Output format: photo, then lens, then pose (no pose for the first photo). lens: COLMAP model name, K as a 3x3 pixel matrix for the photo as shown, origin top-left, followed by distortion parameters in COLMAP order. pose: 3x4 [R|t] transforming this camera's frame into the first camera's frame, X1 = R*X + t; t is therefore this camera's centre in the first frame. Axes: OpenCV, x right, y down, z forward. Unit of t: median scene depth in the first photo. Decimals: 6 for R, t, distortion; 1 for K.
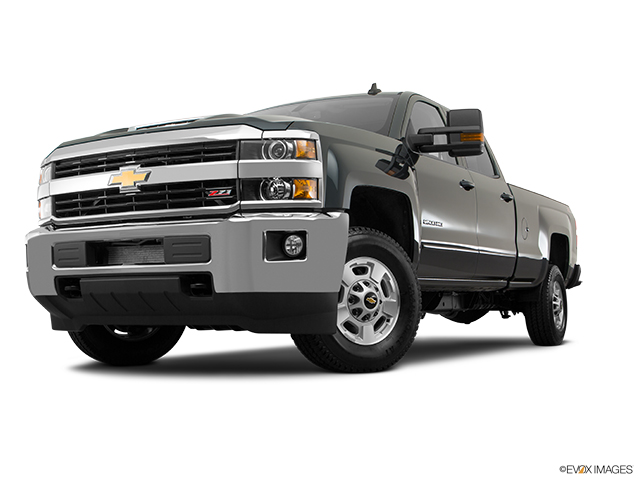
lens RADIAL K [[793.8, 0, 303.9], [0, 793.8, 242.0], [0, 0, 1]] dist [-0.029179, 0.000000]
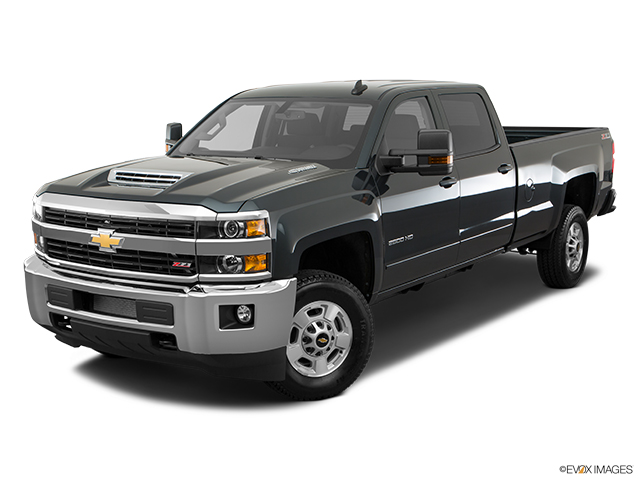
lens RADIAL K [[906.4, 0, 316.9], [0, 906.4, 234.1], [0, 0, 1]] dist [0.047928, 0.000000]
pose [[0.996959, 0.016477, -0.076163, 0.180521], [0.000631, 0.975649, 0.219336, -0.376023], [0.077922, -0.218717, 0.972672, -0.243525]]
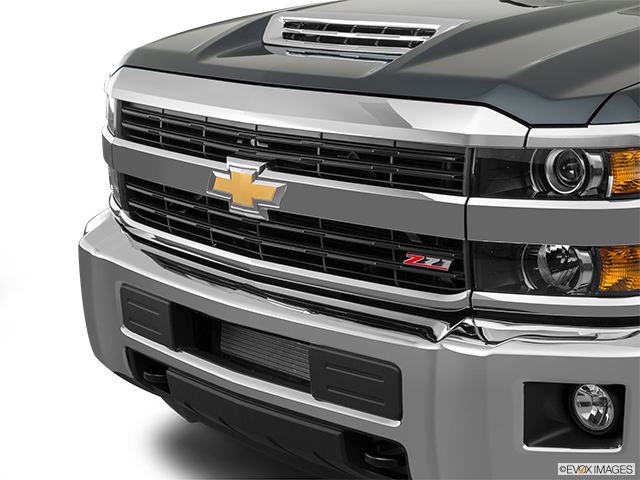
lens RADIAL K [[1359.8, 0, 336.7], [0, 1359.8, 225.7], [0, 0, 1]] dist [0.245986, 0.000000]
pose [[0.950029, 0.062706, -0.305798, 0.069903], [0.021947, 0.963774, 0.265814, -0.267427], [0.311389, -0.259243, 0.914237, 0.295770]]
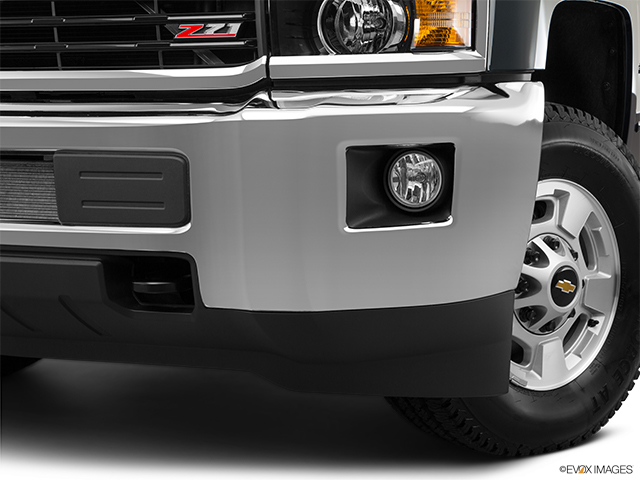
lens RADIAL K [[1179.0, 0, 317.4], [0, 1179.0, 241.9], [0, 0, 1]] dist [0.157625, 0.000000]
pose [[0.996980, -0.009407, 0.077082, -0.094503], [-0.005124, 0.982502, 0.186181, -0.065212], [-0.077484, -0.186013, 0.979487, 0.430730]]
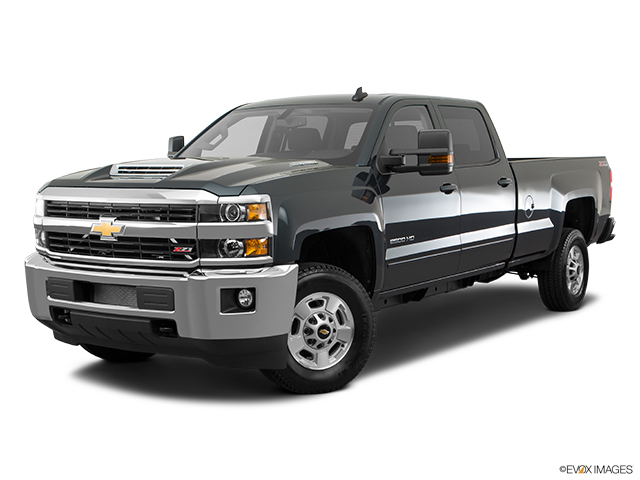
lens RADIAL K [[903.5, 0, 321.5], [0, 903.5, 241.9], [0, 0, 1]] dist [0.023839, 0.000000]
pose [[0.997311, 0.009292, -0.072700, 0.180589], [0.001862, 0.988398, 0.151874, -0.259135], [0.073268, -0.151600, 0.985723, -0.260635]]
